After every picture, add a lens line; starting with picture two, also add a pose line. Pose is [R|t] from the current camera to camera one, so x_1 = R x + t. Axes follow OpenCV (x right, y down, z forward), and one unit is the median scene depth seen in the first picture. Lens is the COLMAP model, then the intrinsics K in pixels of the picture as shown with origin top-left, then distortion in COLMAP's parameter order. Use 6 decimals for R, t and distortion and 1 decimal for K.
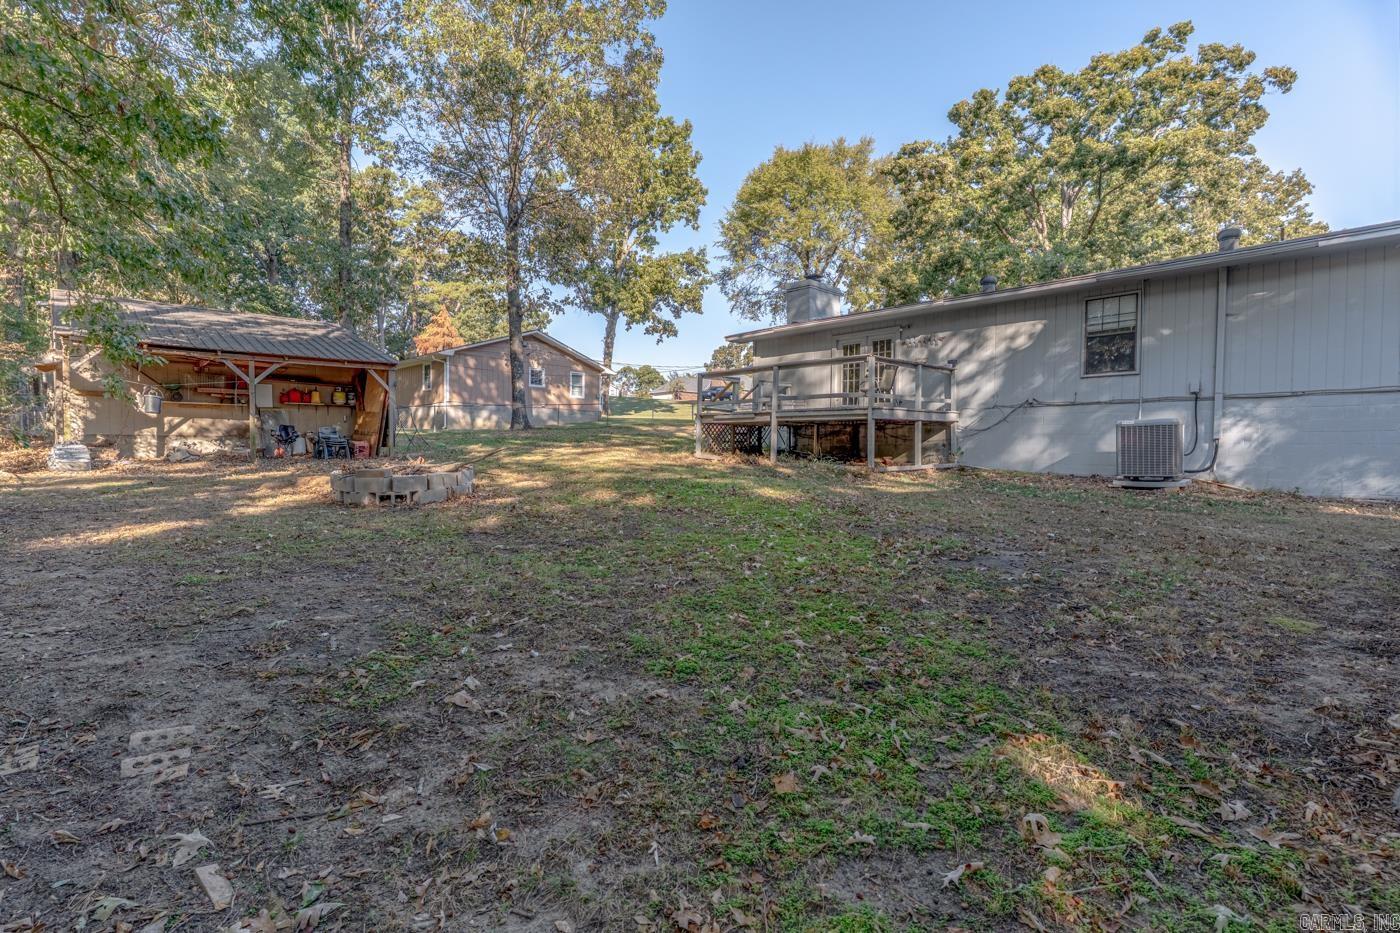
lens RADIAL K [[677.9, 0, 686.4], [0, 677.9, 470.2], [0, 0, 1]] dist [0.001904, 0.000891]
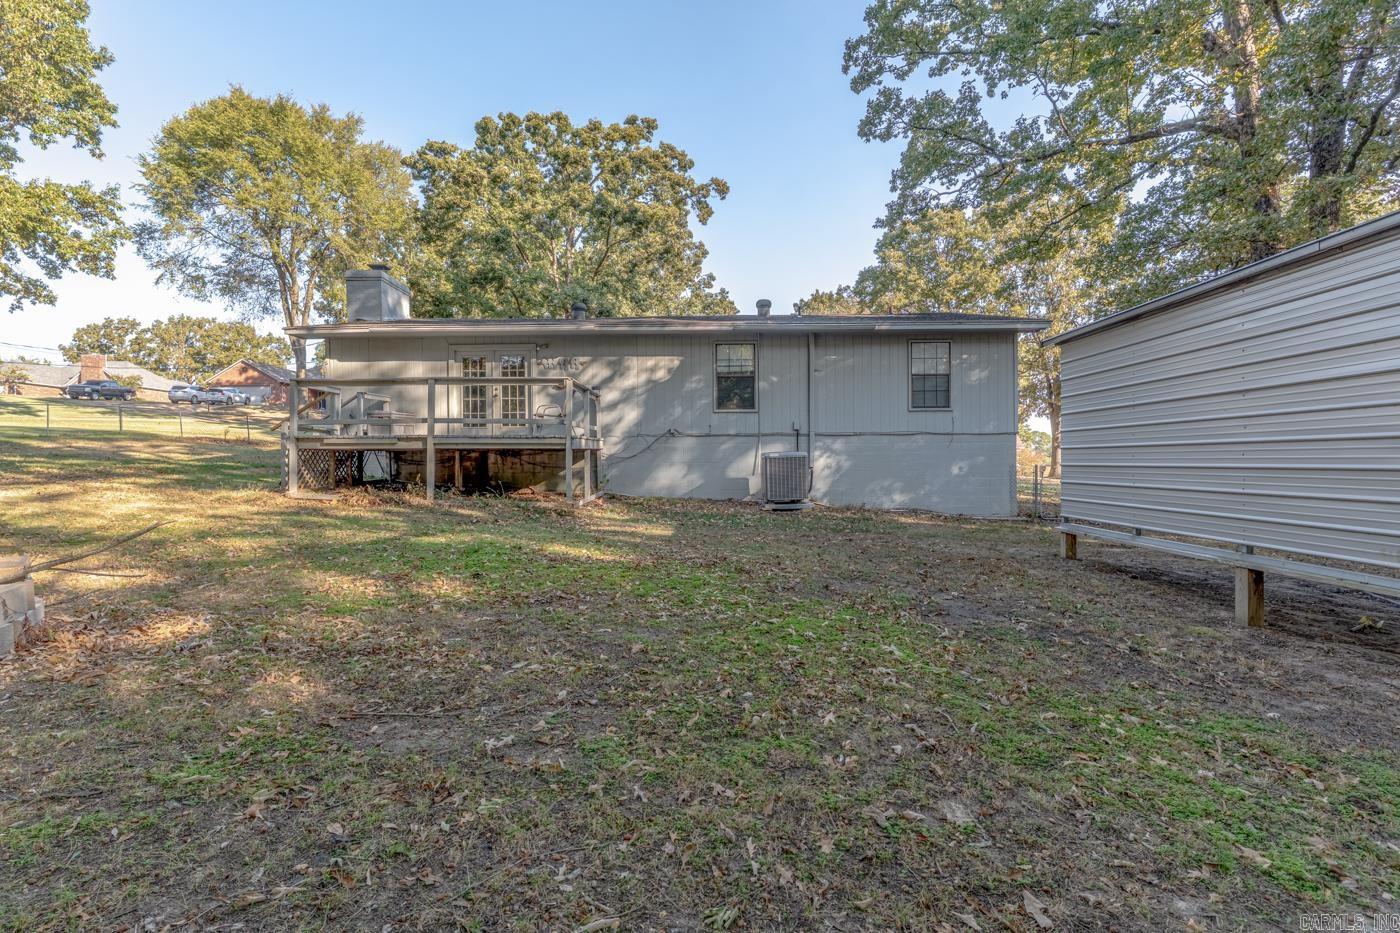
lens RADIAL K [[677.9, 0, 703.0], [0, 677.9, 469.9], [0, 0, 1]] dist [0.001904, 0.000891]
pose [[0.685346, -0.019066, 0.727968, -0.113479], [0.031063, 0.999513, -0.003066, -0.017422], [-0.727555, 0.024714, 0.685604, 0.112577]]
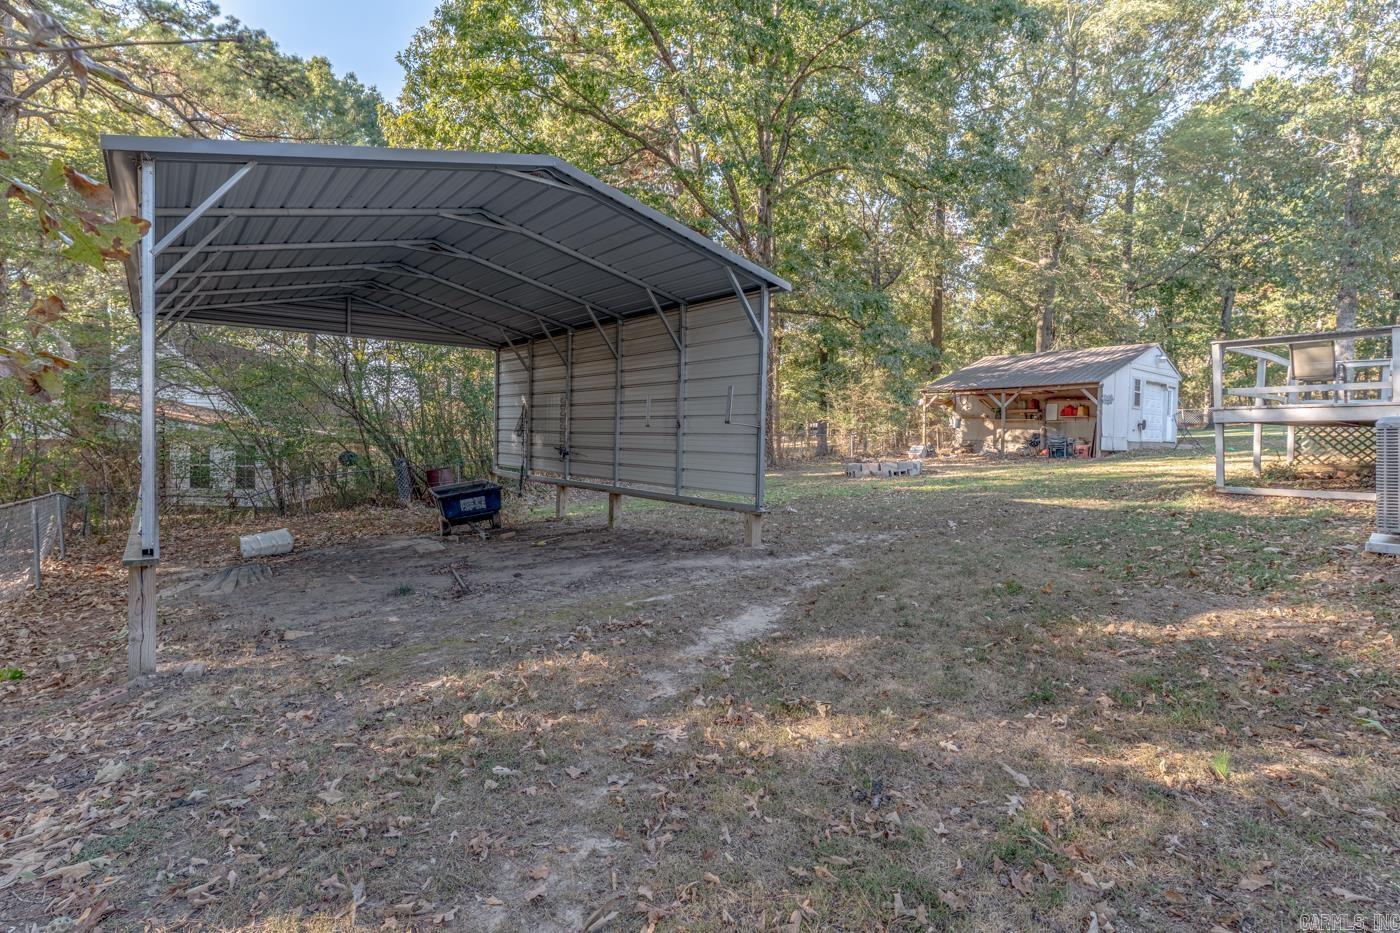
lens RADIAL K [[677.9, 0, 694.5], [0, 677.9, 463.0], [0, 0, 1]] dist [0.001904, 0.000891]
pose [[-0.065226, 0.032798, -0.997331, 0.507829], [-0.035975, 0.998733, 0.035197, -0.017270], [0.997222, 0.038175, -0.063963, 0.220440]]
